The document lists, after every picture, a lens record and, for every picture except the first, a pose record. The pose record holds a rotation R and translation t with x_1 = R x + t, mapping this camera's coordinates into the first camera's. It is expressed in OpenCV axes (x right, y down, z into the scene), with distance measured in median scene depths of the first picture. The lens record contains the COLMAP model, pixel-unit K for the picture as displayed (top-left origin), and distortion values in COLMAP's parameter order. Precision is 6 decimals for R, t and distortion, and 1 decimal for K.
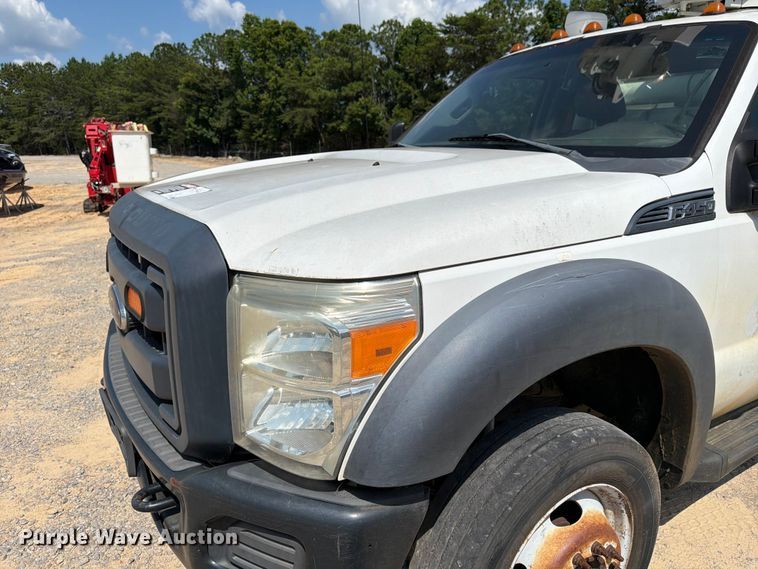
lens RADIAL K [[539.3, 0, 382.6], [0, 539.3, 279.4], [0, 0, 1]] dist [0.049304, -0.054754]
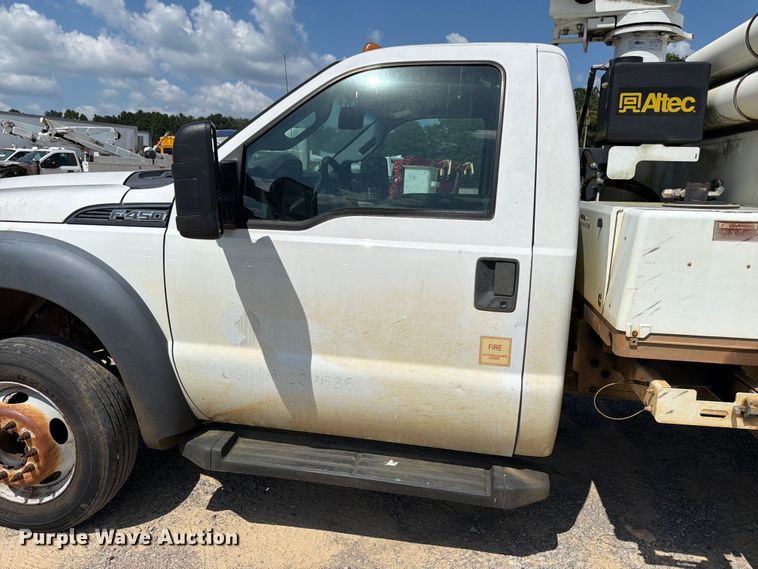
lens RADIAL K [[539.3, 0, 382.6], [0, 539.3, 279.4], [0, 0, 1]] dist [0.049304, -0.054754]
pose [[0.761366, 0.161720, -0.627828, 1.102877], [-0.205374, 0.978679, 0.003037, -0.060989], [0.614933, 0.126628, 0.778346, 0.224308]]
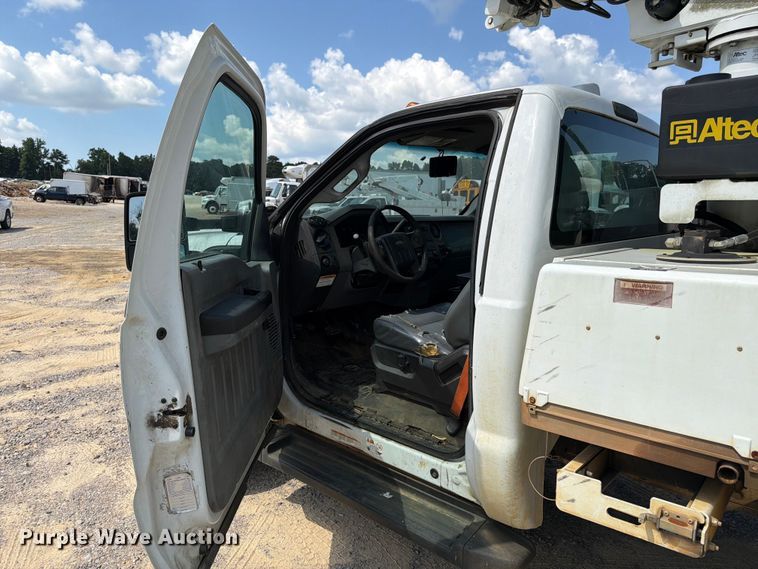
lens RADIAL K [[539.3, 0, 382.6], [0, 539.3, 279.4], [0, 0, 1]] dist [0.049304, -0.054754]
pose [[0.287816, 0.147546, -0.946252, 1.391106], [-0.250434, 0.965275, 0.074339, -0.174349], [0.924362, 0.215578, 0.314772, 0.536335]]
